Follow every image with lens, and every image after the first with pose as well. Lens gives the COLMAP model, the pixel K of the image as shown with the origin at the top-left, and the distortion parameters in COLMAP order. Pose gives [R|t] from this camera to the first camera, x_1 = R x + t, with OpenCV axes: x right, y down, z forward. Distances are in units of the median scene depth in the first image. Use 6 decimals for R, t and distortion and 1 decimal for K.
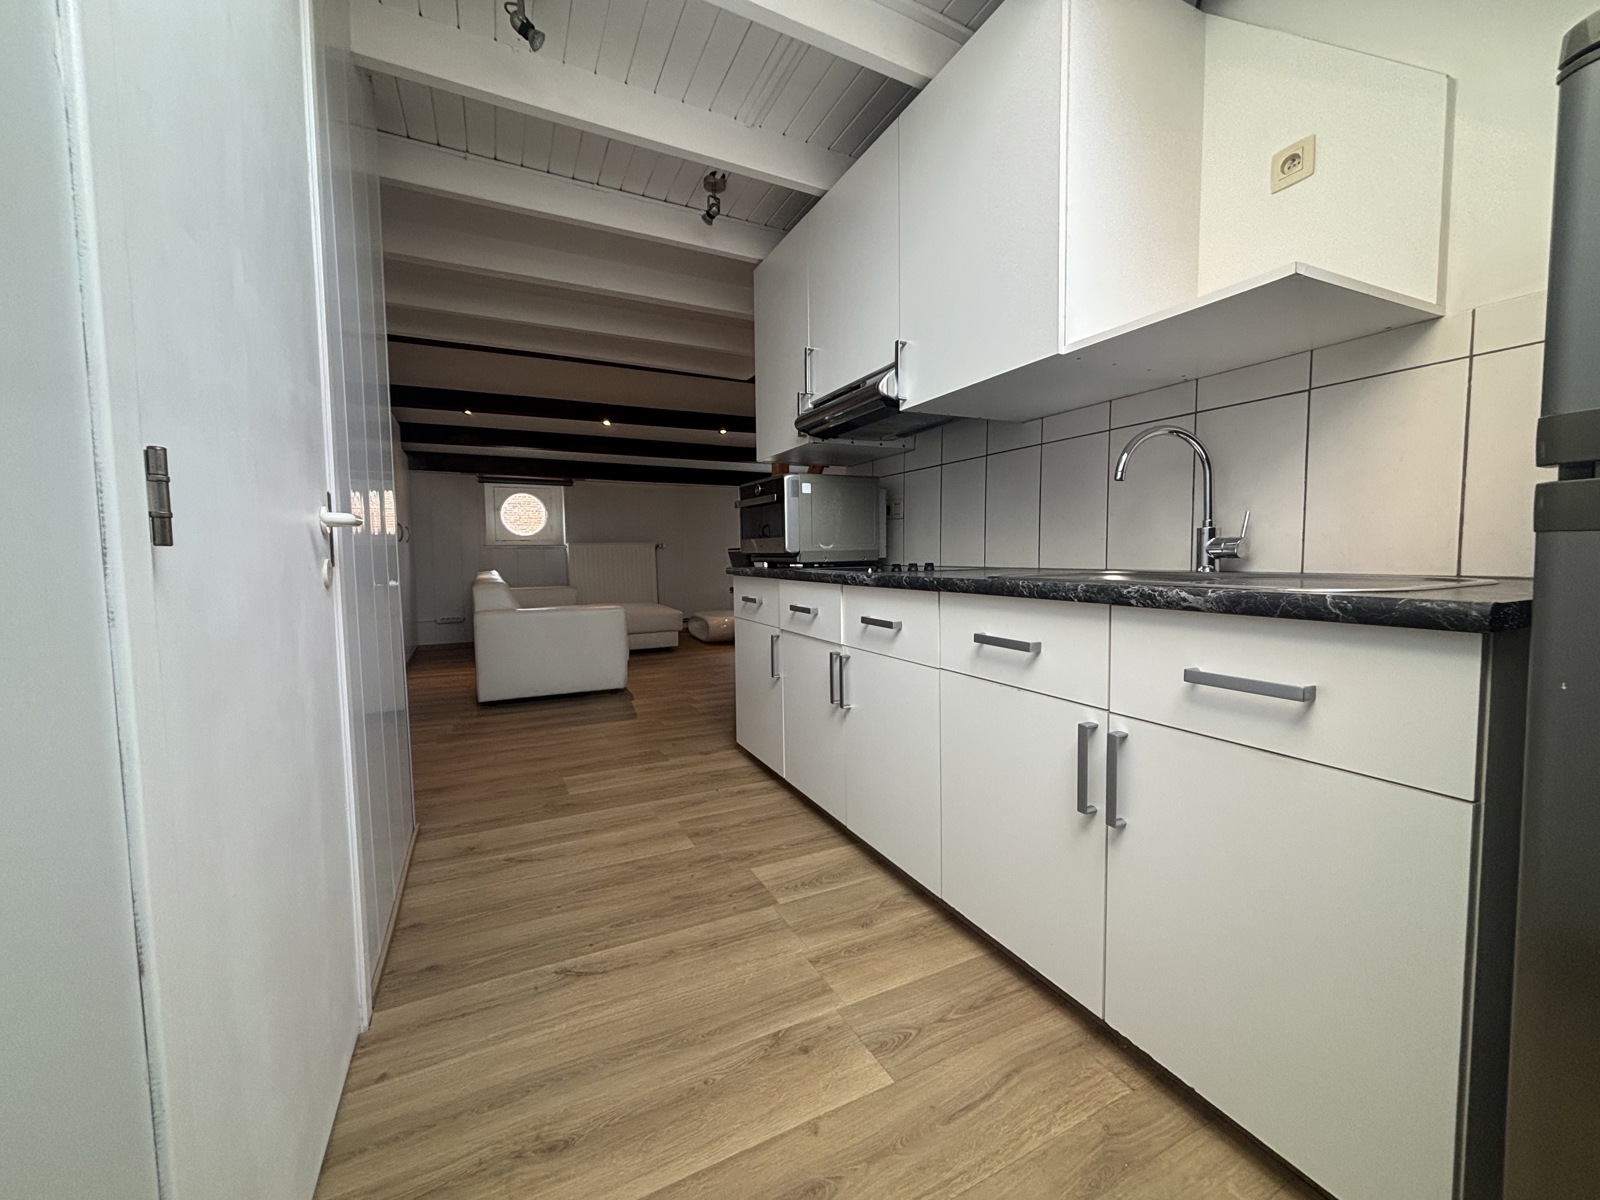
lens RADIAL K [[645.6, 0, 796.3], [0, 645.6, 590.6], [0, 0, 1]] dist [0.018203, -0.000006]
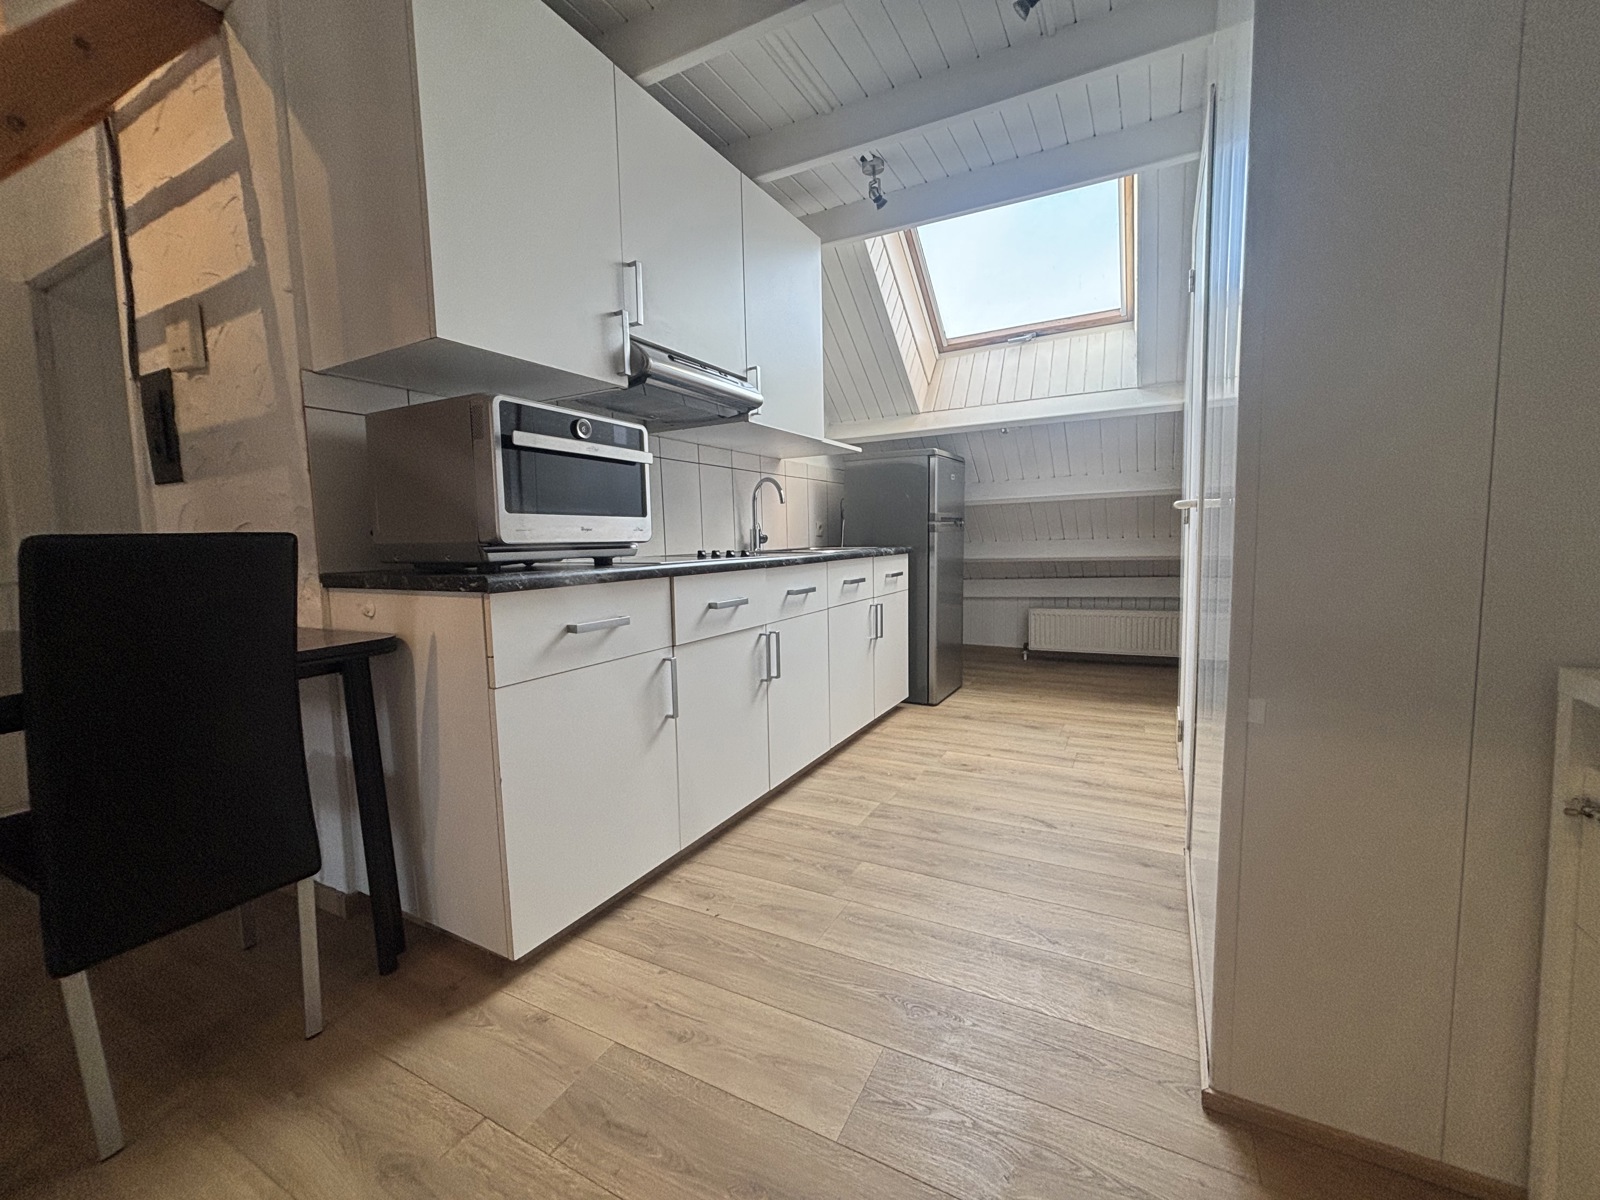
lens RADIAL K [[645.6, 0, 796.3], [0, 645.6, 601.9], [0, 0, 1]] dist [0.018203, -0.000006]
pose [[-0.573235, -0.058822, 0.817277, -0.952847], [0.085321, 0.987713, 0.130932, -0.101234], [-0.814937, 0.144786, -0.561173, 1.779424]]
